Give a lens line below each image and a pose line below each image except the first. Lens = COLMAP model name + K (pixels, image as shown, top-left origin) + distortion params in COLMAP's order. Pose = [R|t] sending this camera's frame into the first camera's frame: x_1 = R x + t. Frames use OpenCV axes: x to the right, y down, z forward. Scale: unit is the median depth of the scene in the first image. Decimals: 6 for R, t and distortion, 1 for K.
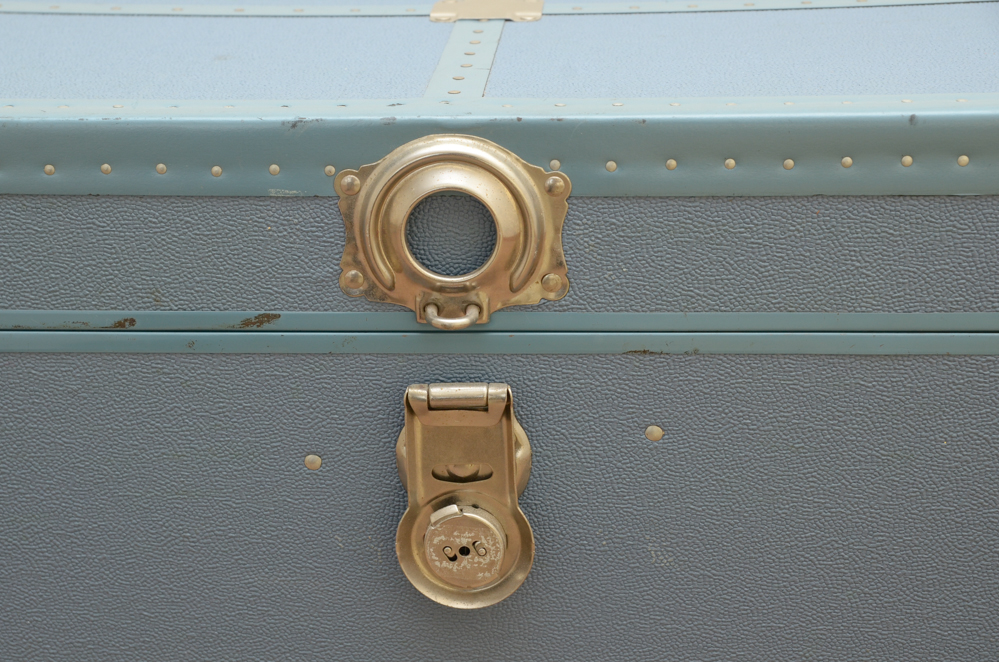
lens RADIAL K [[1987.1, 0, 499.5], [0, 1987.1, 331.0], [0, 0, 1]] dist [0.073785, 0.383615]
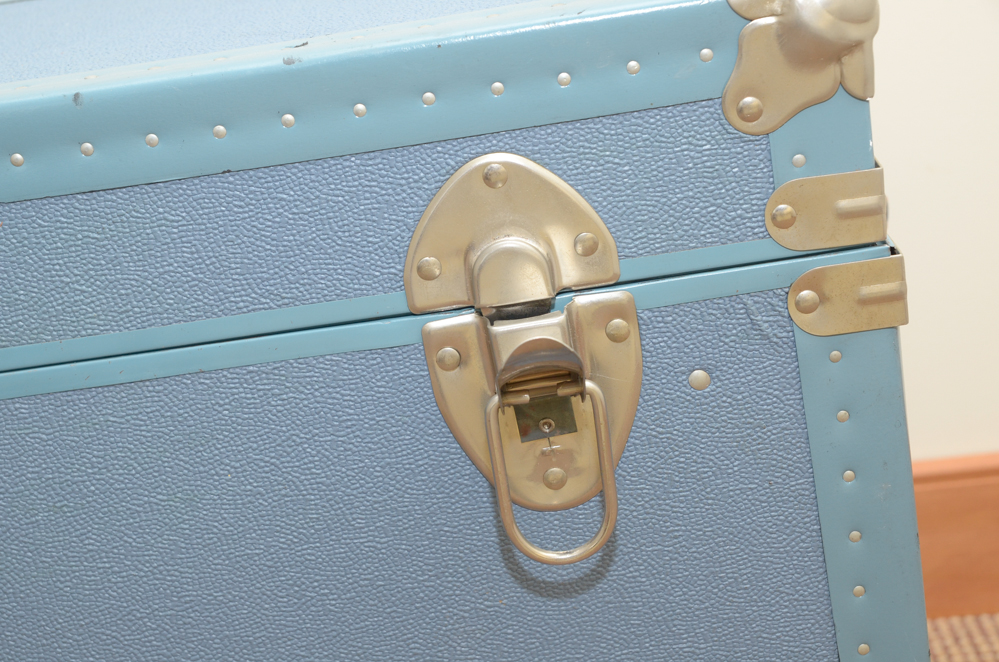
lens RADIAL K [[2485.3, 0, 500.6], [0, 2485.3, 392.6], [0, 0, 1]] dist [-0.106049, 6.830981]
pose [[0.989408, -0.144880, -0.008994, 0.144701], [0.145109, 0.988789, 0.035199, 0.000892], [0.003793, -0.036132, 0.999340, -0.010748]]
